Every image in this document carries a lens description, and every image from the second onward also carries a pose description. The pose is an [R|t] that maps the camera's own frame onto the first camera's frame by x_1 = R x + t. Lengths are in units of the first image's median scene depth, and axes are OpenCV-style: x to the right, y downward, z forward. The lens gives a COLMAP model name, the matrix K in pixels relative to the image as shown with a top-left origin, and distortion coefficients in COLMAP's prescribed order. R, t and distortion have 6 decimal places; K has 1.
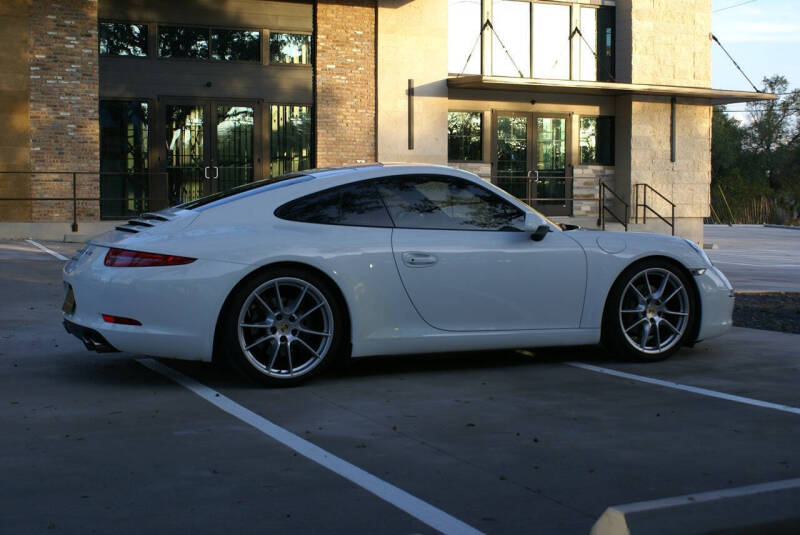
lens RADIAL K [[1107.1, 0, 390.8], [0, 1107.1, 265.9], [0, 0, 1]] dist [-0.096516, 0.161412]
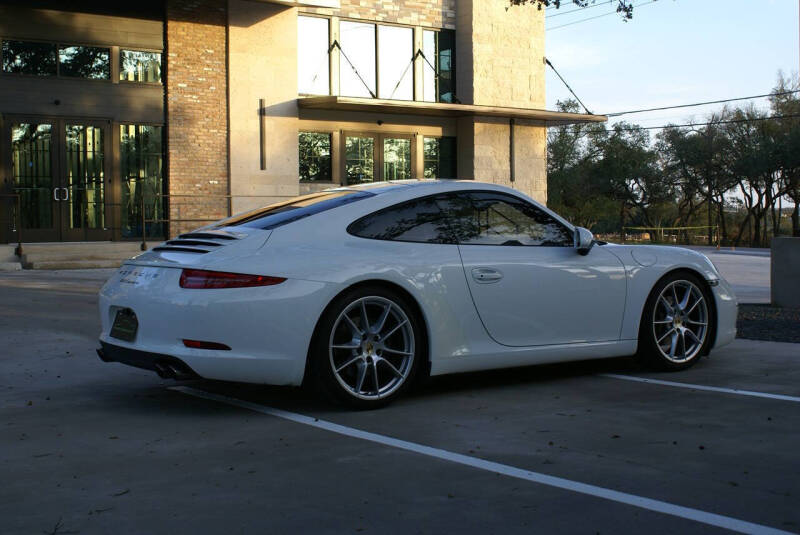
lens RADIAL K [[1107.1, 0, 390.8], [0, 1107.1, 265.9], [0, 0, 1]] dist [-0.096516, 0.161412]
pose [[0.980860, -0.017241, 0.193952, -0.065348], [0.021020, 0.999627, -0.017440, 0.000291], [-0.193579, 0.021183, 0.980856, 0.010100]]
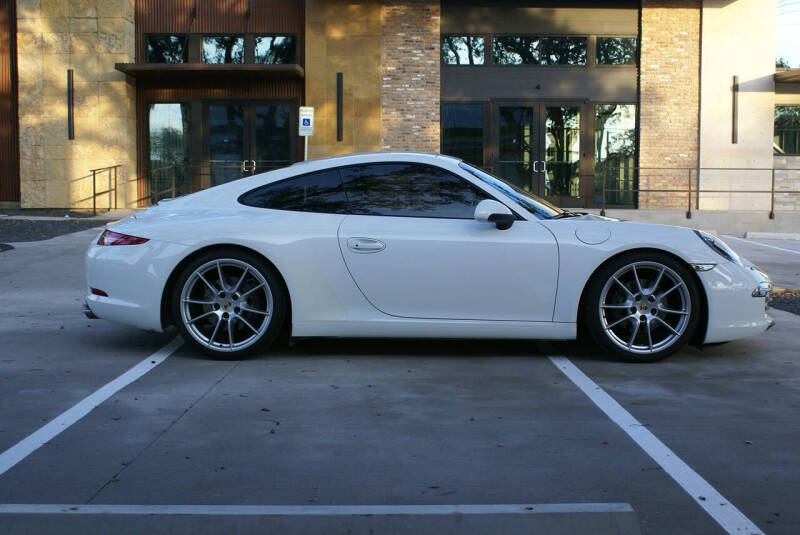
lens RADIAL K [[971.1, 0, 400.0], [0, 971.1, 267.5], [0, 0, 1]] dist [-0.119825, 0.171913]
pose [[0.911076, 0.033284, -0.410893, 0.109711], [-0.025982, 0.999390, 0.023346, -0.001842], [0.411419, -0.010594, 0.911385, 0.051064]]
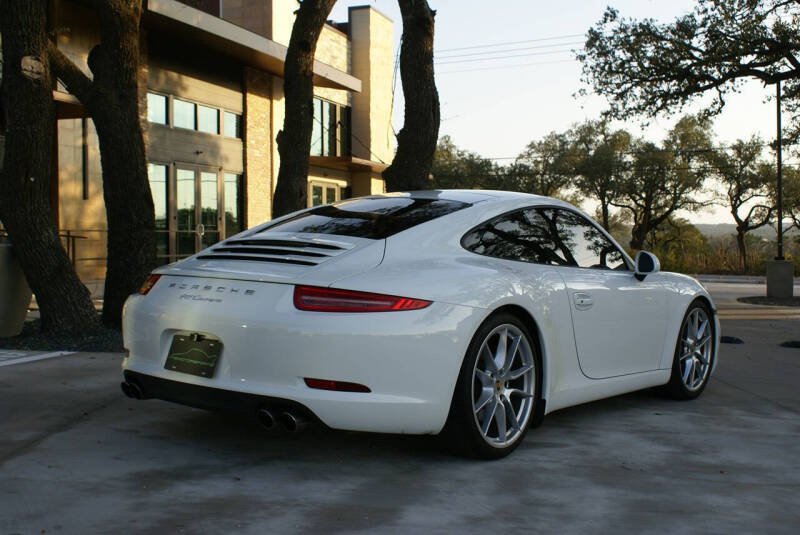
lens RADIAL K [[896.4, 0, 400.0], [0, 896.4, 267.5], [0, 0, 1]] dist [-0.132776, 0.159675]
pose [[0.878057, 0.020638, 0.478110, -0.118053], [-0.006920, 0.999513, -0.030436, -0.002610], [-0.478505, 0.023416, 0.877772, 0.111585]]
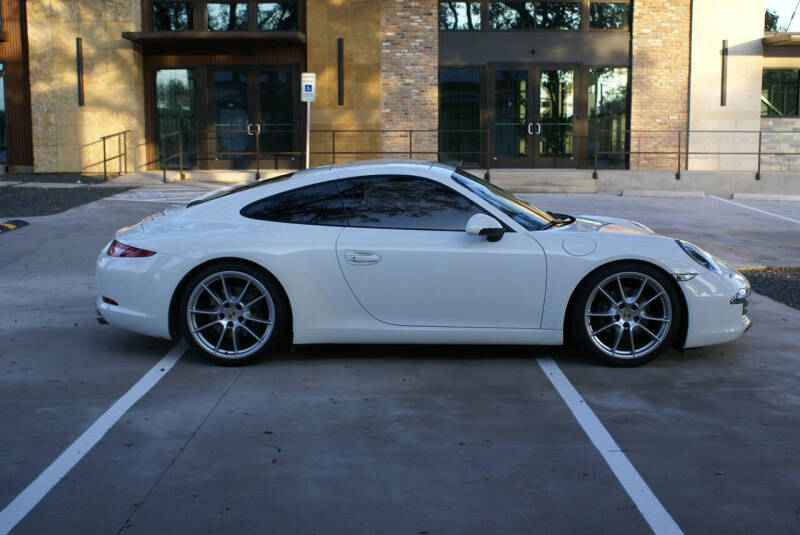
lens RADIAL K [[934.4, 0, 400.0], [0, 934.4, 267.5], [0, 0, 1]] dist [-0.112158, 0.122109]
pose [[0.910590, 0.053810, -0.409794, 0.111468], [-0.020728, 0.996187, 0.084750, -0.019114], [0.412792, -0.068678, 0.908233, 0.050086]]
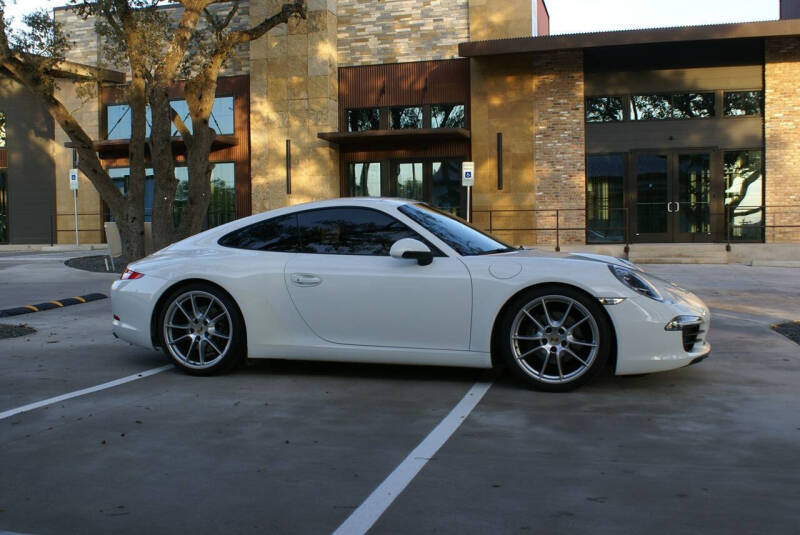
lens RADIAL K [[786.7, 0, 400.0], [0, 786.7, 267.5], [0, 0, 1]] dist [-0.141480, 0.131735]
pose [[0.766759, 0.015294, -0.641752, 0.164115], [-0.022592, 0.999740, -0.003167, -0.004817], [0.641537, 0.016927, 0.766905, 0.110999]]
